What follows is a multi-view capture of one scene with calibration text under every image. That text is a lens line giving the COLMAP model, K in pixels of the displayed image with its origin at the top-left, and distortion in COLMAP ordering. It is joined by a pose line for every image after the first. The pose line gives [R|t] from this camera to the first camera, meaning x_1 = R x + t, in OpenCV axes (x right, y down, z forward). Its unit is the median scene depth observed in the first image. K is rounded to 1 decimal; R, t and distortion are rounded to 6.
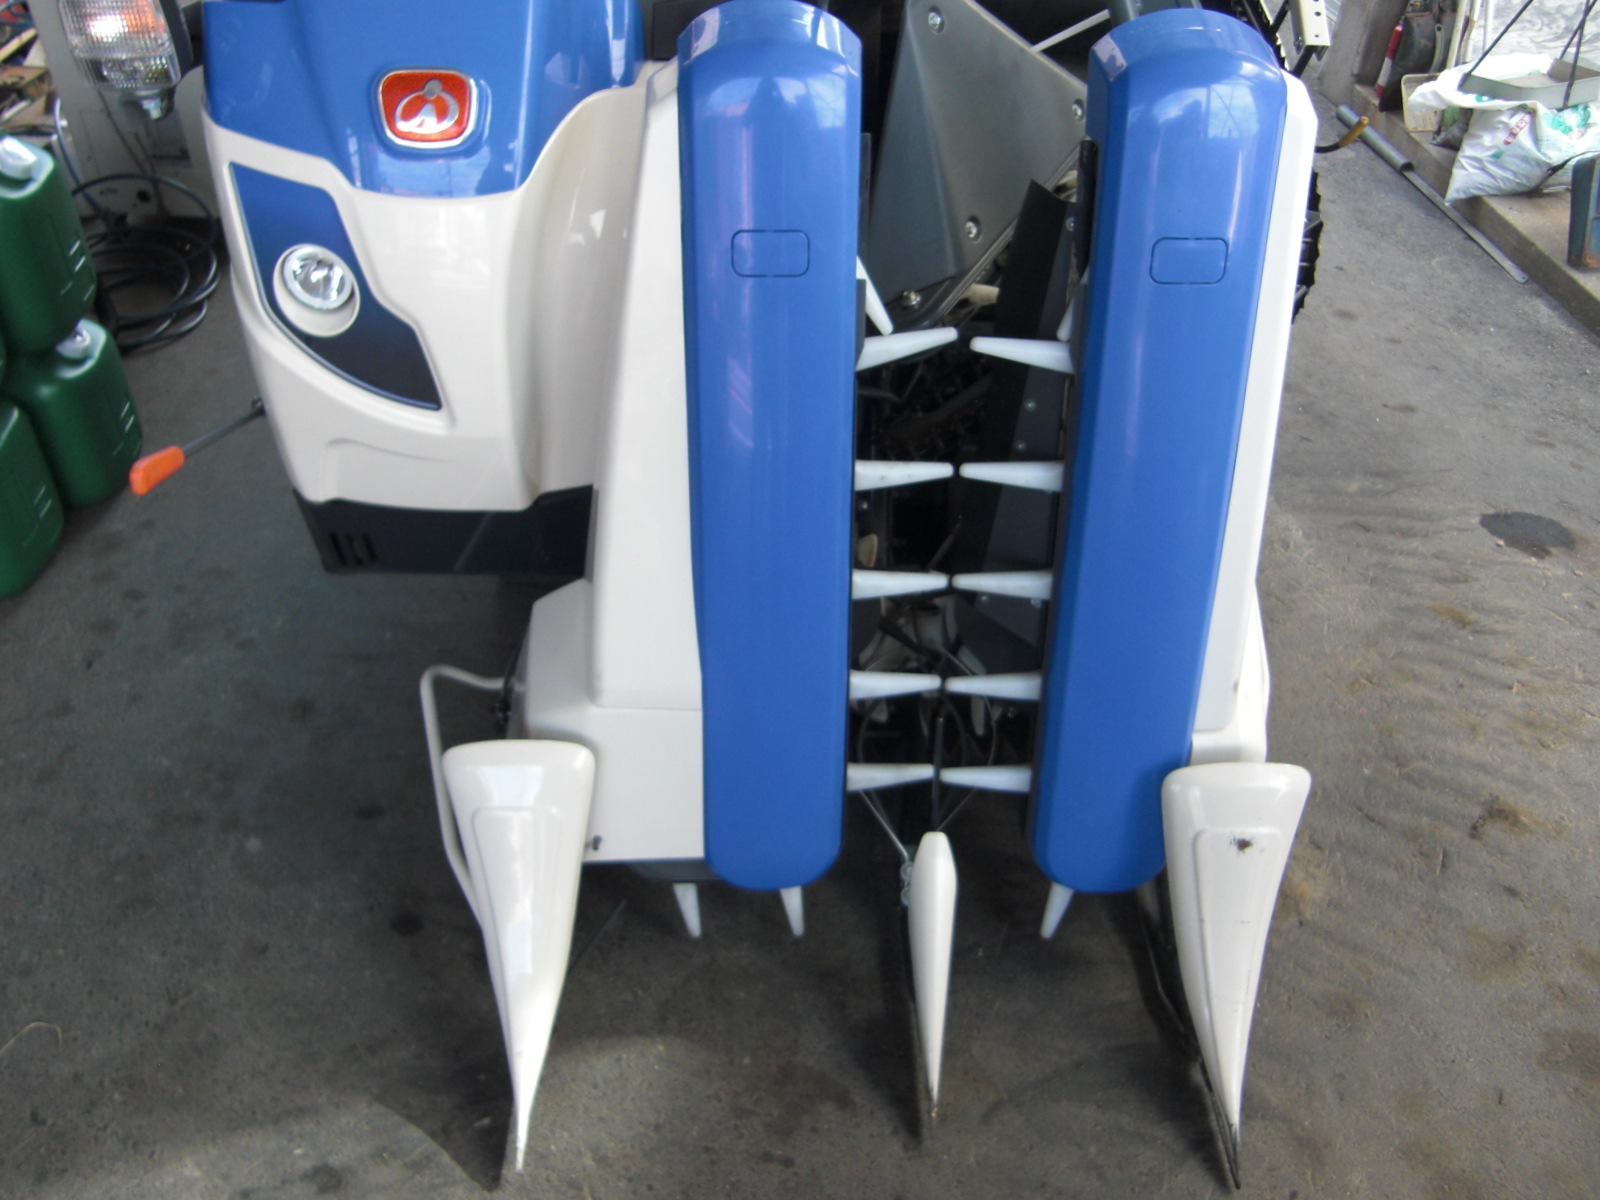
lens RADIAL K [[1284.2, 0, 800.0], [0, 1284.2, 600.0], [0, 0, 1]] dist [-0.101311, 0.079736]
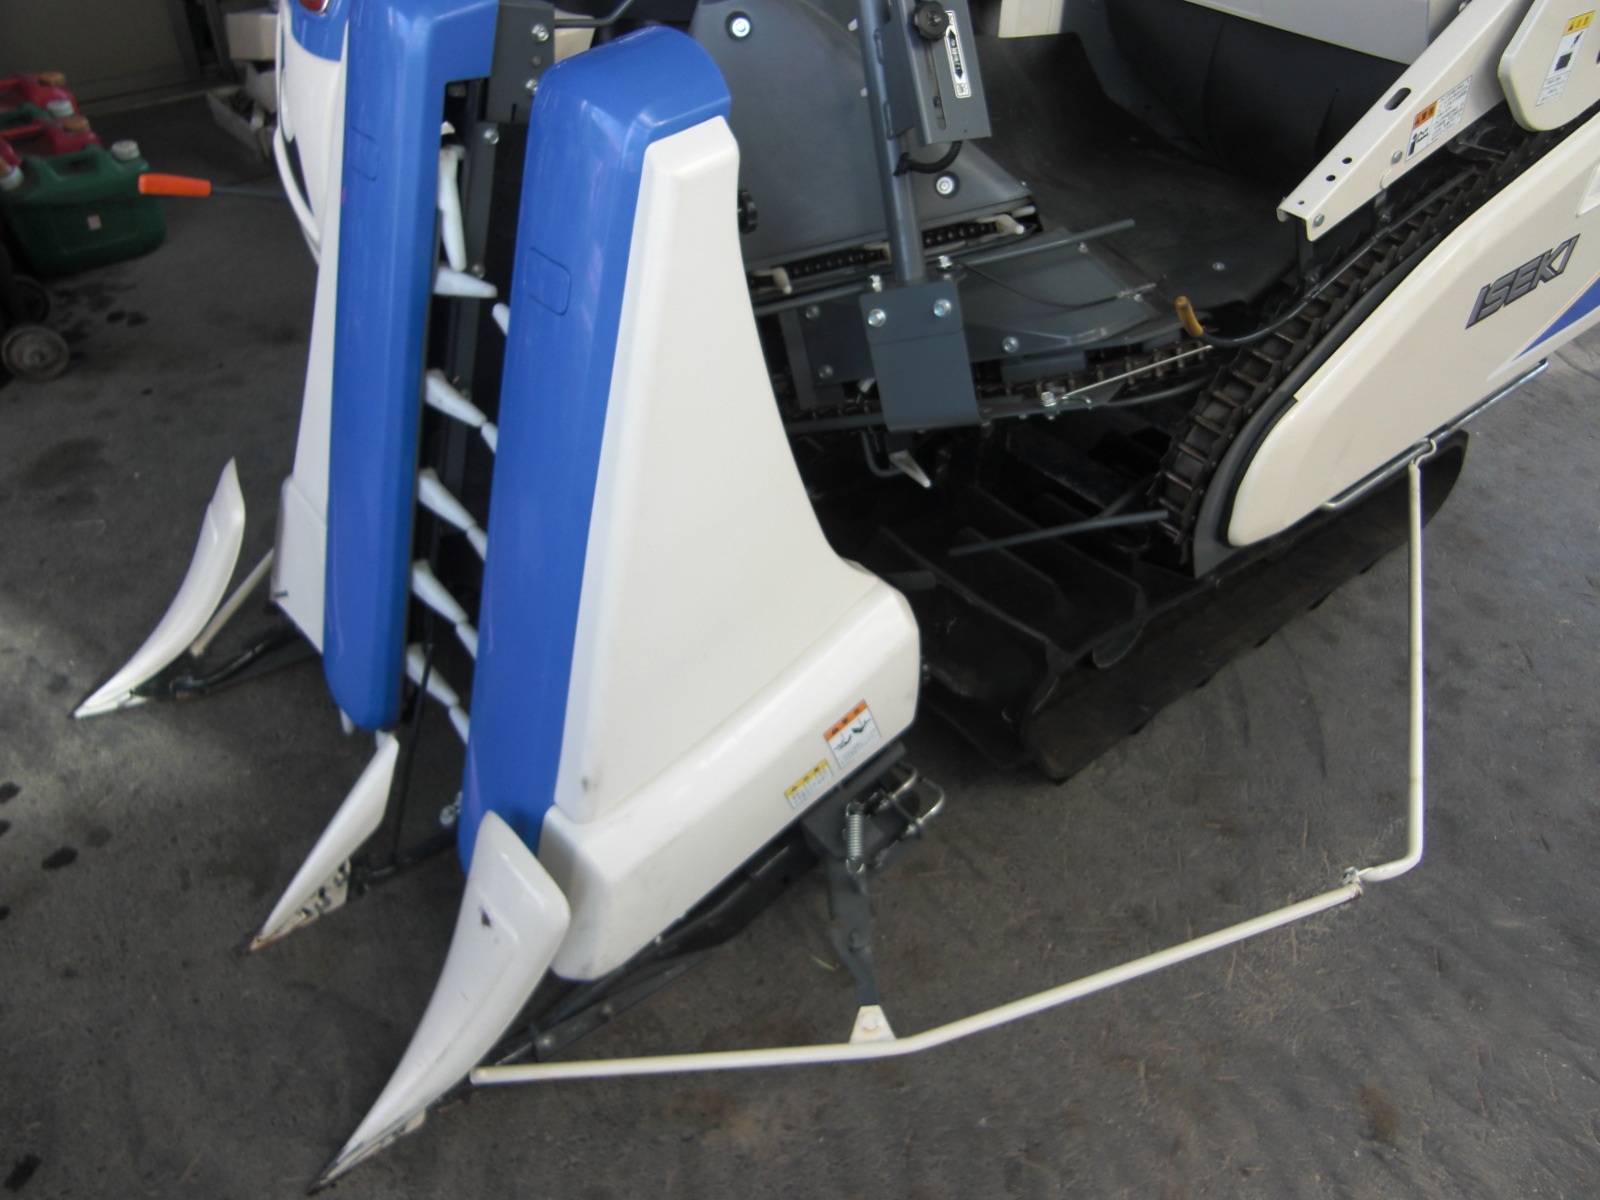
lens RADIAL K [[1284.2, 0, 800.0], [0, 1284.2, 600.0], [0, 0, 1]] dist [-0.101311, 0.079736]
pose [[0.616512, 0.486855, -0.618777, 0.850287], [-0.506258, 0.847023, 0.162035, -0.243189], [0.603006, 0.213364, 0.768674, 0.335909]]
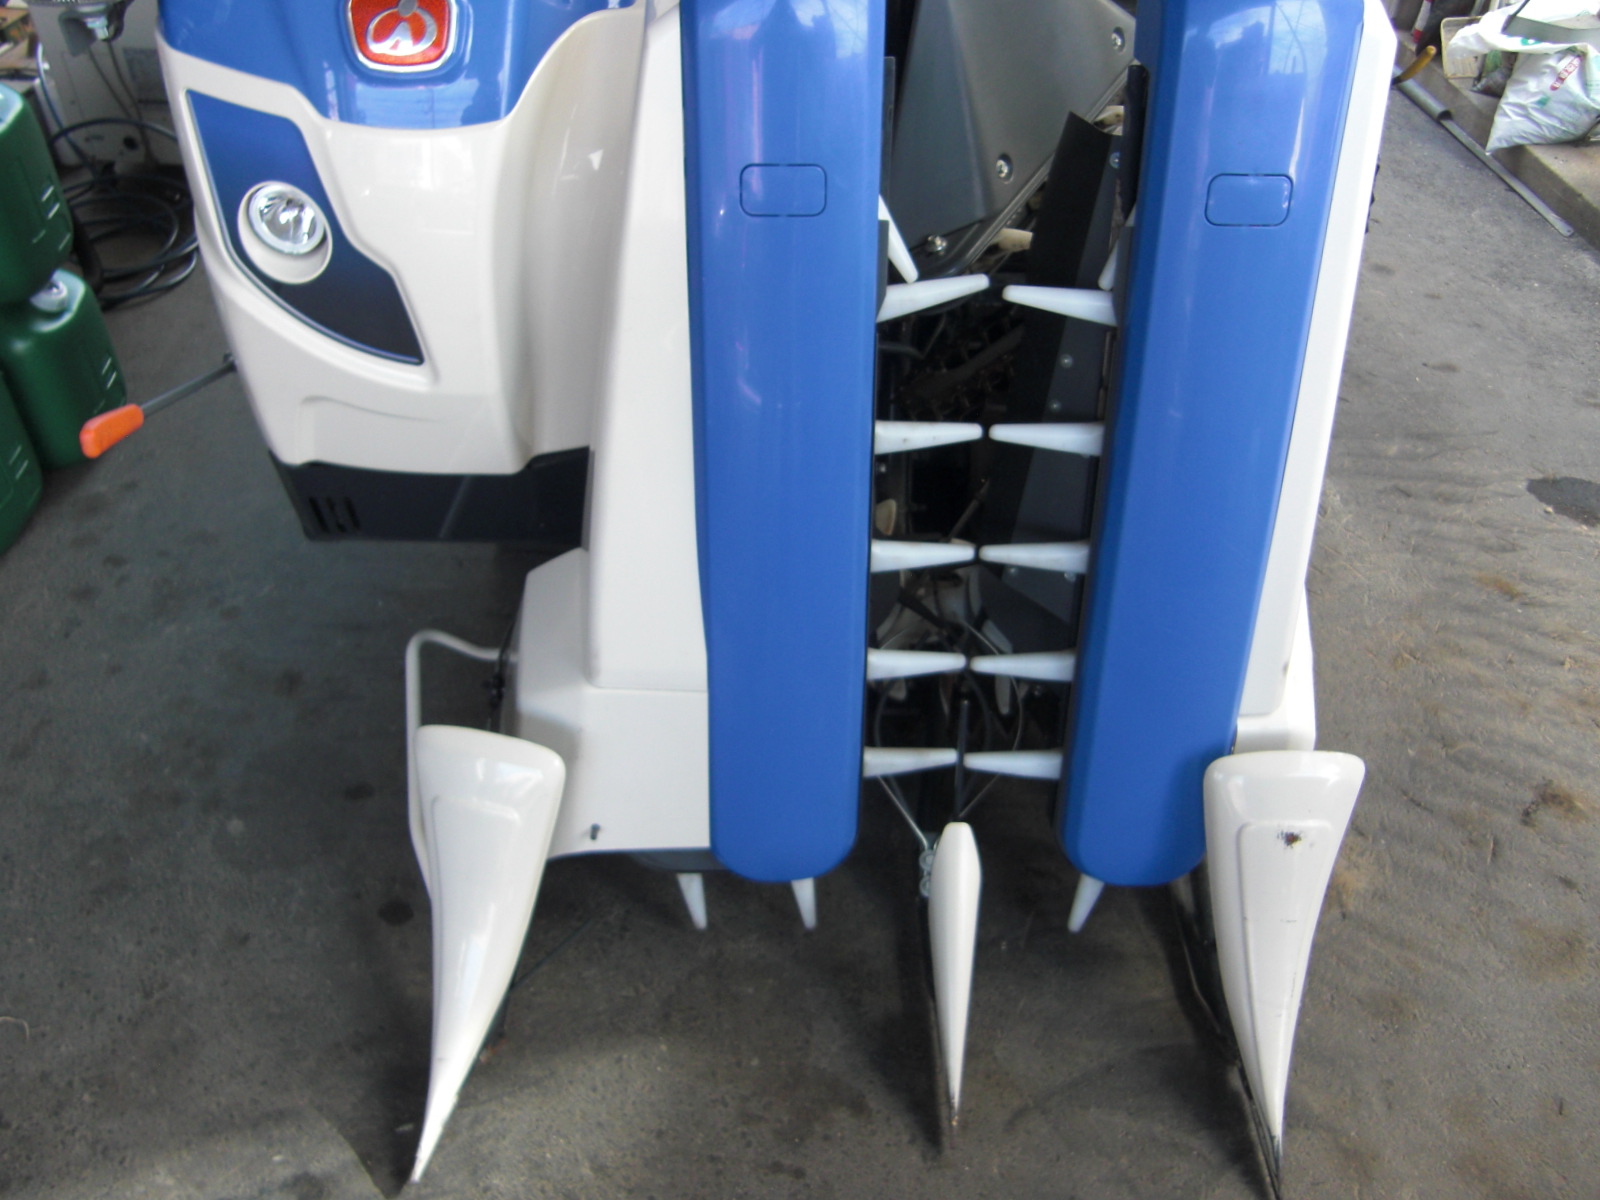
lens RADIAL K [[1284.2, 0, 800.0], [0, 1284.2, 600.0], [0, 0, 1]] dist [-0.101311, 0.079736]
pose [[0.999962, 0.003445, -0.007953, -0.002309], [-0.003188, 0.999482, 0.032039, -0.008598], [0.008059, -0.032013, 0.999455, 0.068819]]
